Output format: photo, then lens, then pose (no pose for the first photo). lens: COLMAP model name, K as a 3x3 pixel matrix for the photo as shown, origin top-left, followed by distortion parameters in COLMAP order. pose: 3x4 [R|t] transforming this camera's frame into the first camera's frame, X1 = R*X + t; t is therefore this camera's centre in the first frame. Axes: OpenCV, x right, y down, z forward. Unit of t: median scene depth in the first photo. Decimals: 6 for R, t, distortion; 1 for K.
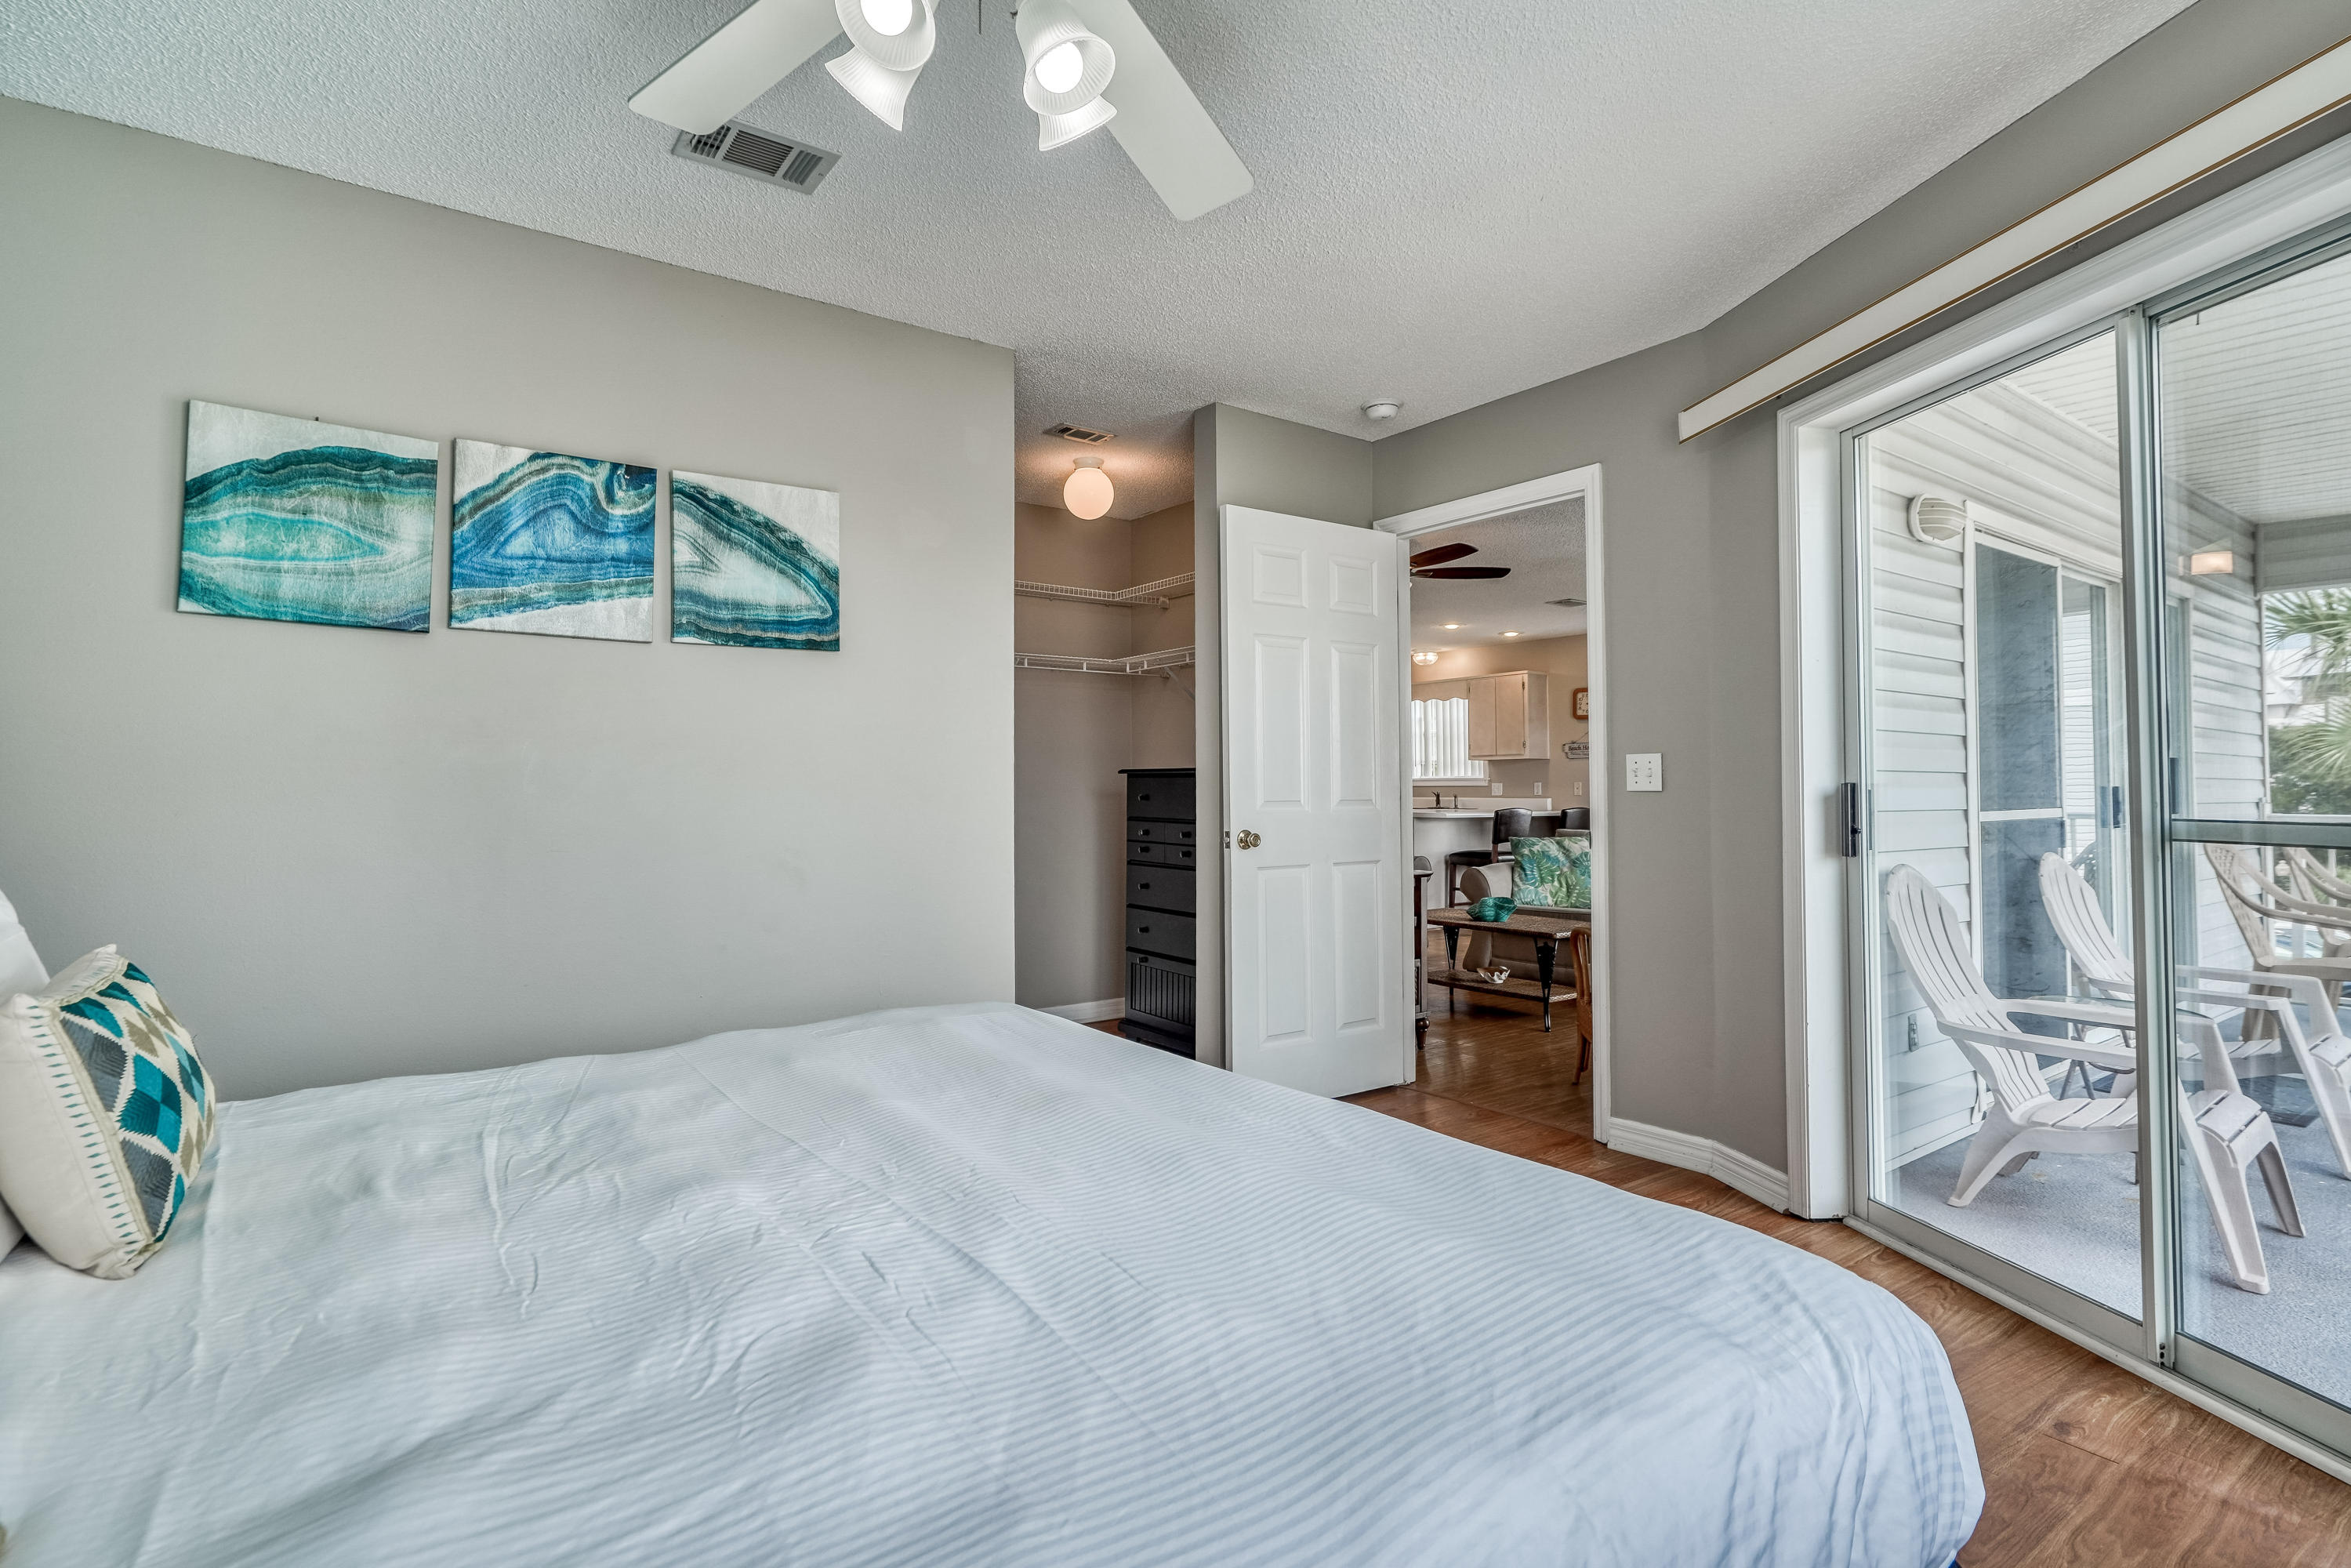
lens RADIAL K [[1130.2, 0, 1139.5], [0, 1130.2, 766.0], [0, 0, 1]] dist [0.004289, -0.008512]
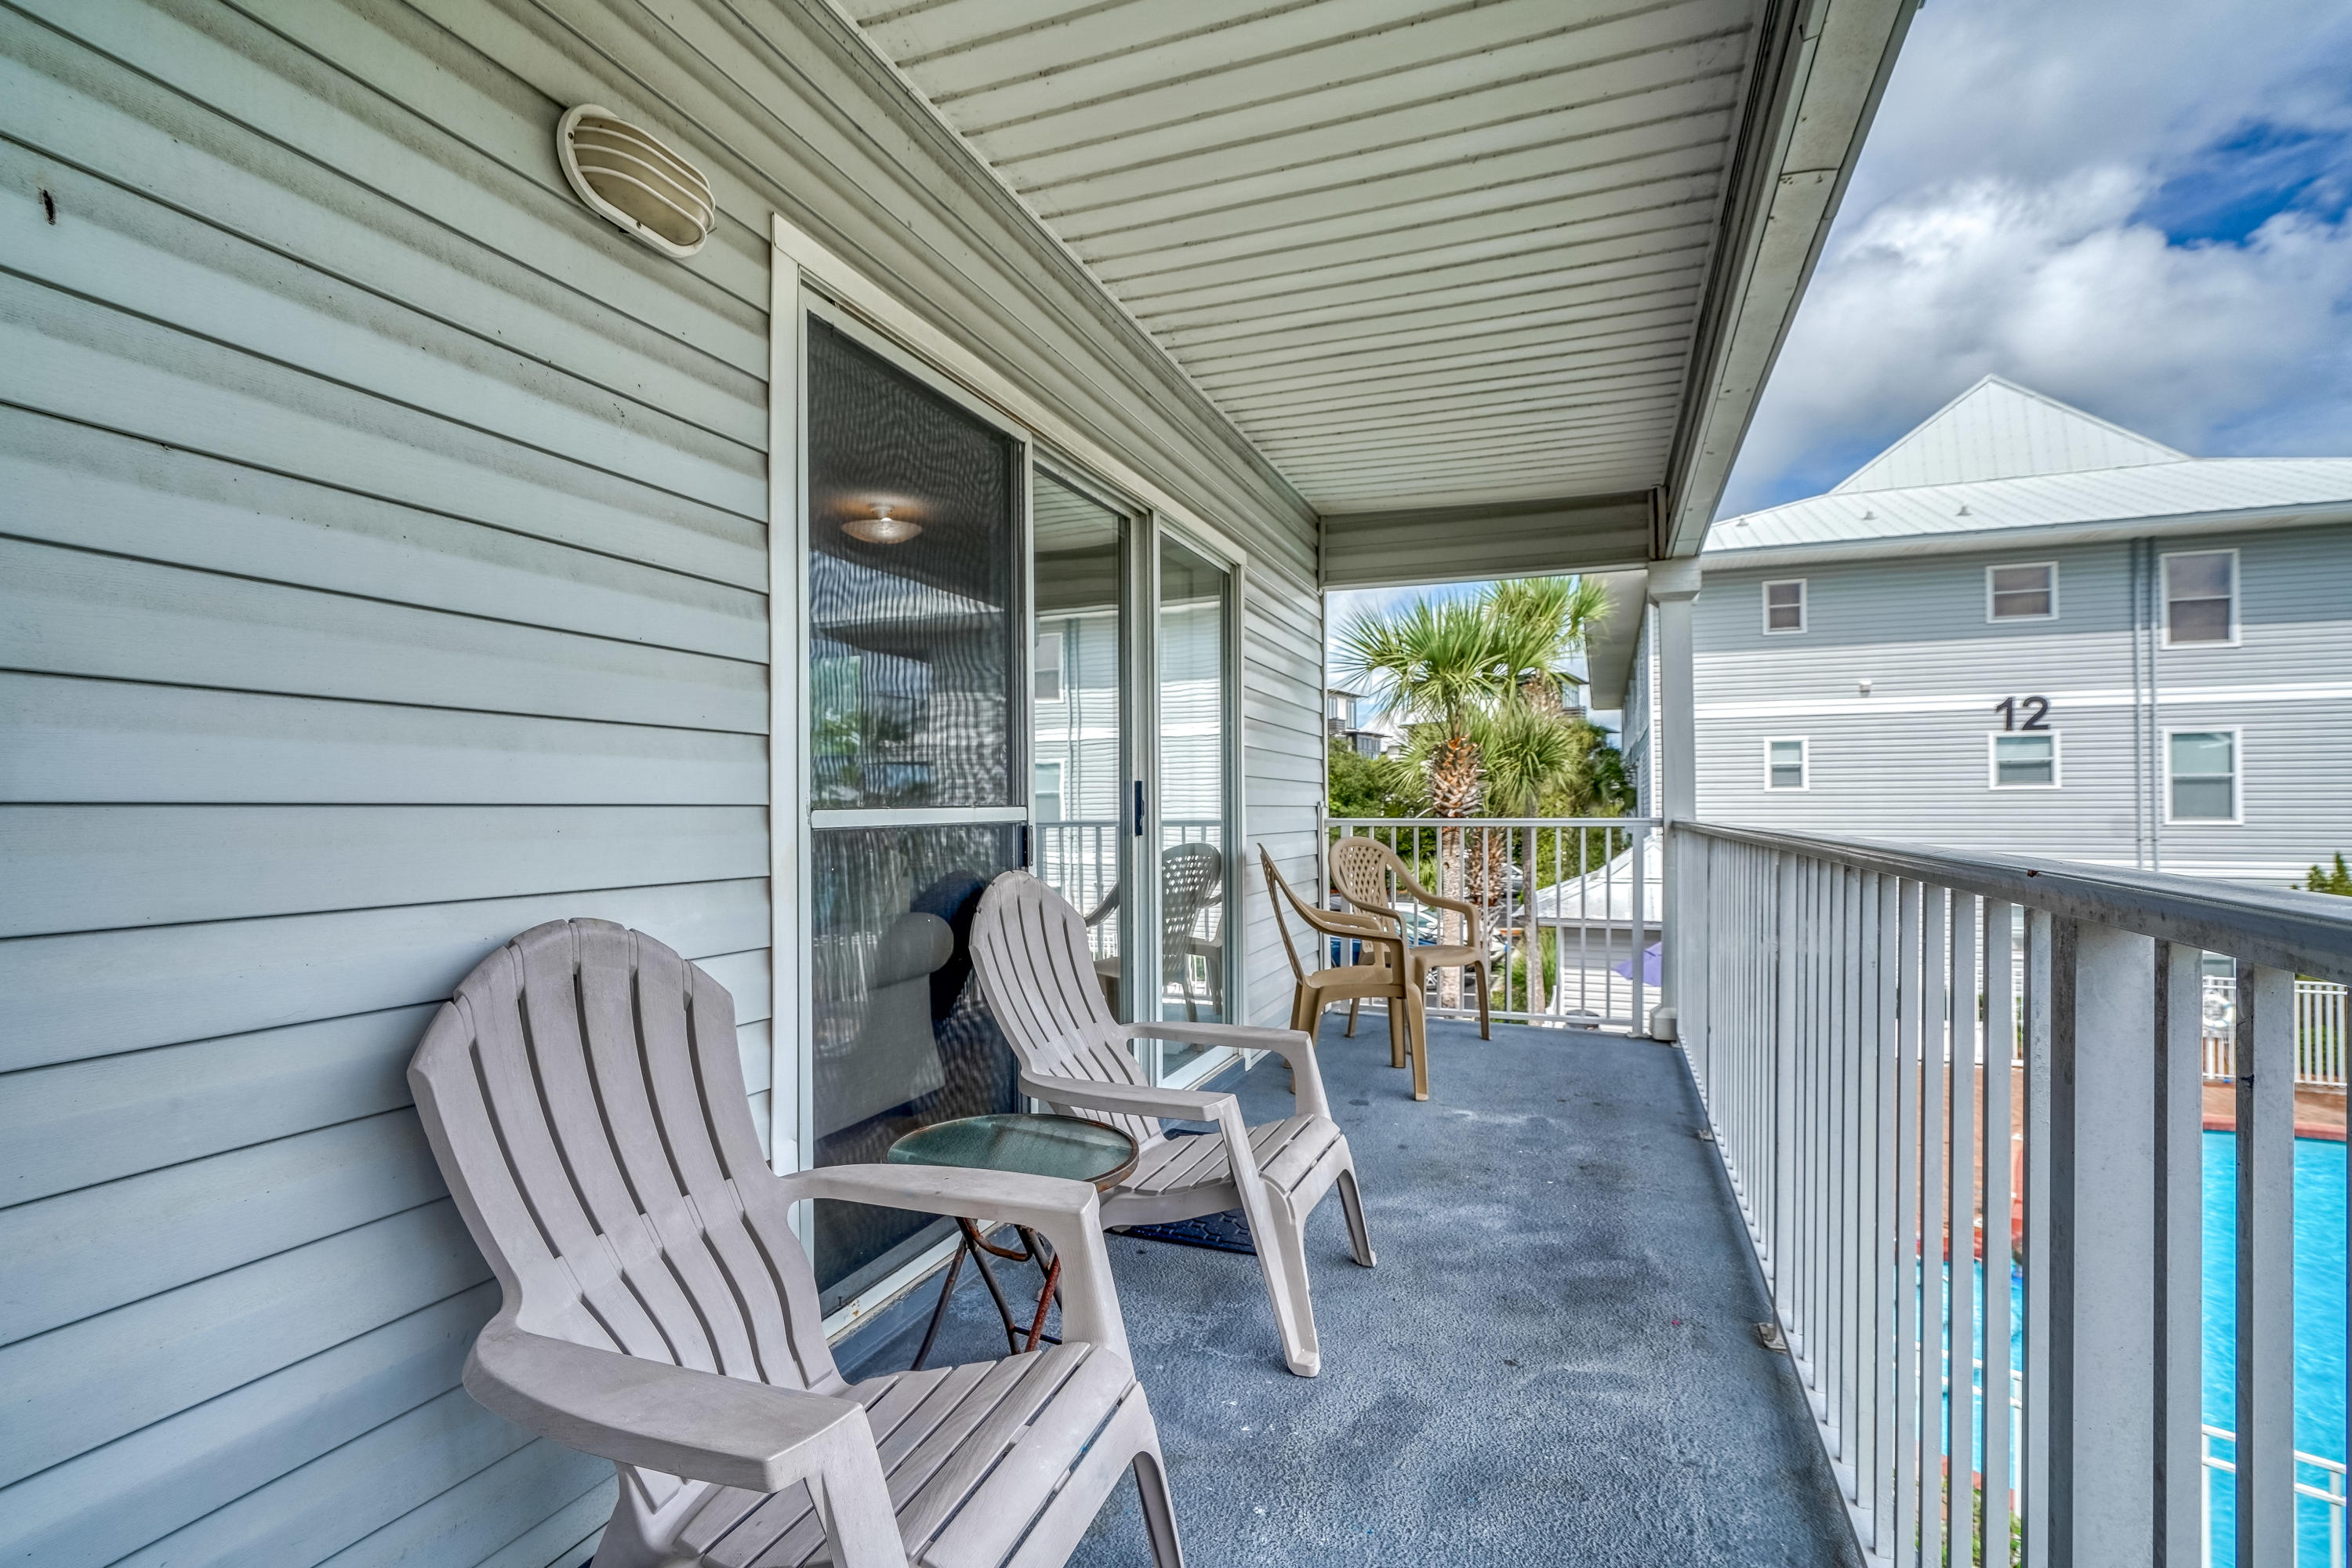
lens RADIAL K [[1099.0, 0, 1178.7], [0, 1099.0, 799.8], [0, 0, 1]] dist [0.002739, 0.000123]
pose [[0.832906, -0.005007, 0.553391, 0.447313], [0.007001, 0.999974, -0.001490, 0.028914], [-0.553370, 0.005116, 0.832920, 0.348634]]
